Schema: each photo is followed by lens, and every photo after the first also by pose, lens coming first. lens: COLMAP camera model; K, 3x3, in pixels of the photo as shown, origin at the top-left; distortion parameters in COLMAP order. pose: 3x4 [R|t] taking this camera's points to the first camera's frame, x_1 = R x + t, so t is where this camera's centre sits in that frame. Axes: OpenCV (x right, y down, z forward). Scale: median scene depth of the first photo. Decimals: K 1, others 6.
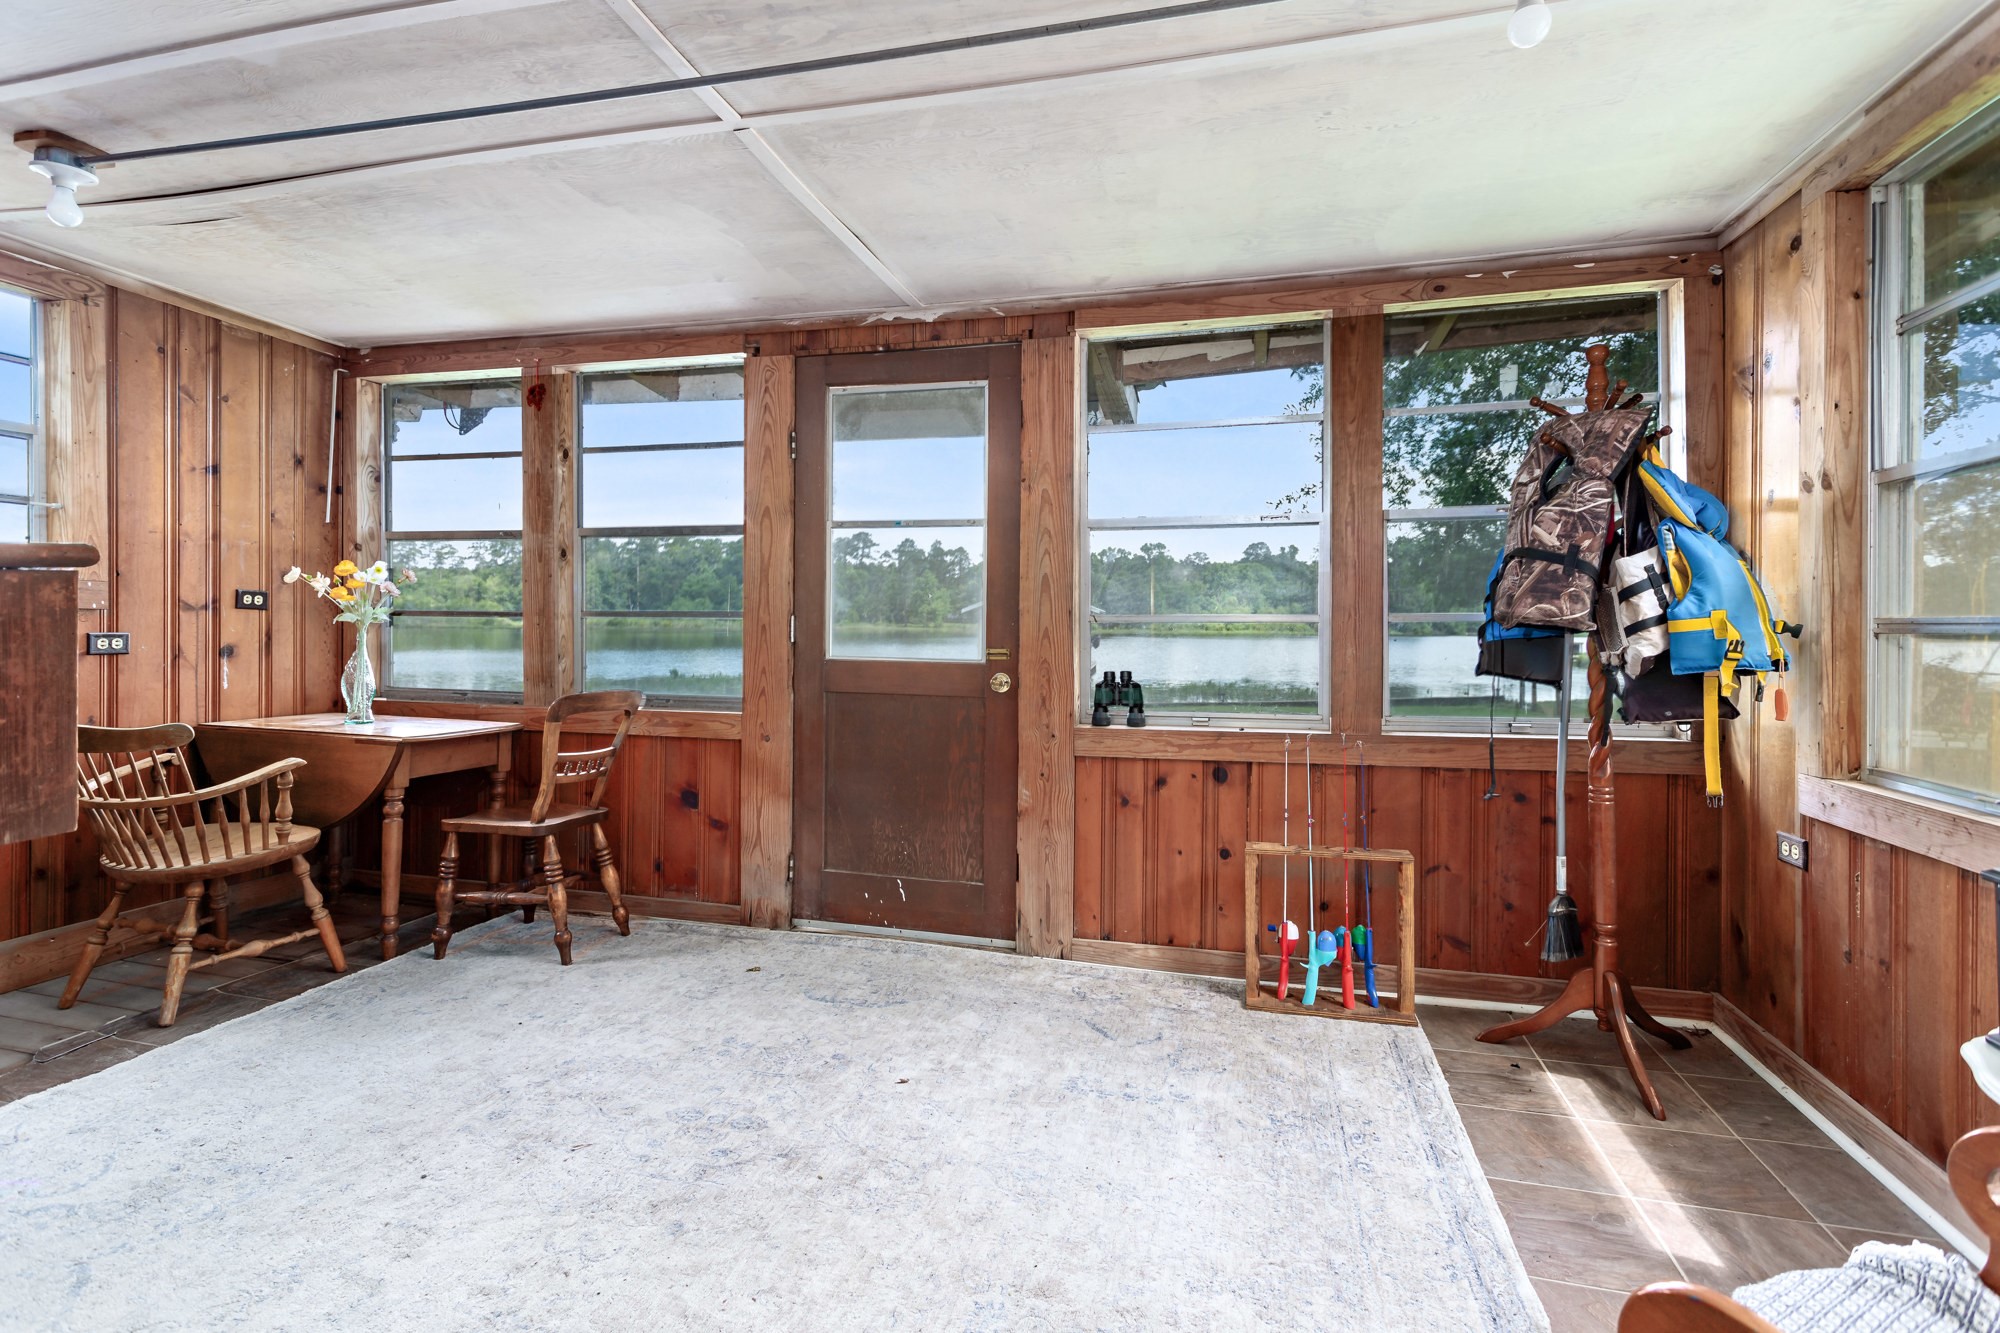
lens RADIAL K [[957.5, 0, 962.0], [0, 957.5, 621.7], [0, 0, 1]] dist [-0.000771, 0.000003]
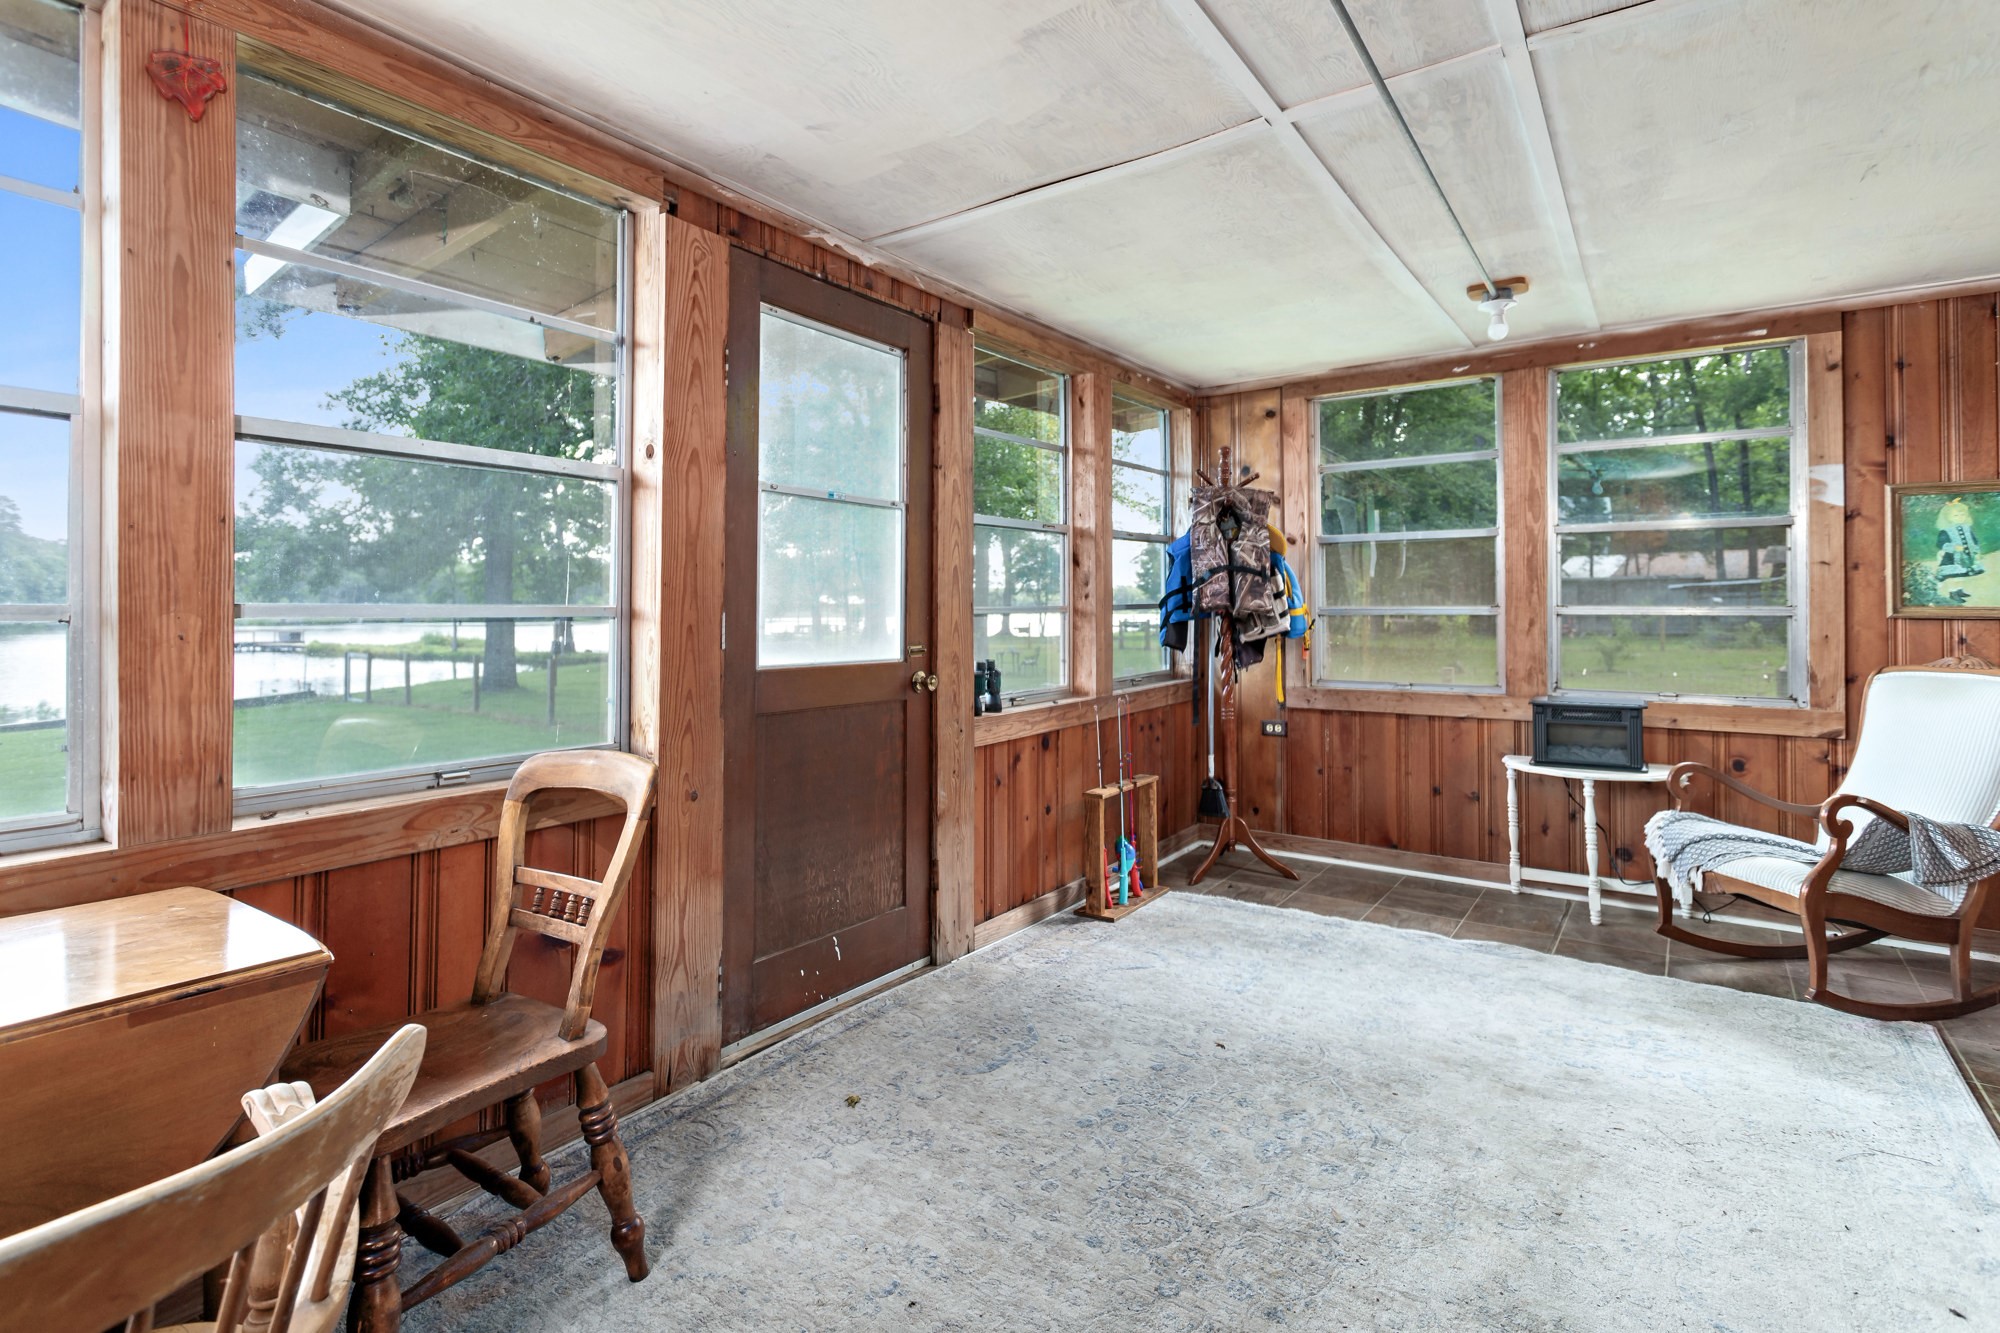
lens RADIAL K [[957.5, 0, 1061.2], [0, 957.5, 590.1], [0, 0, 1]] dist [-0.000771, 0.000003]
pose [[0.322187, 0.011557, 0.946605, -0.788103], [0.007213, 0.999866, -0.014662, -0.009958], [-0.946648, 0.011552, 0.322061, 0.565540]]
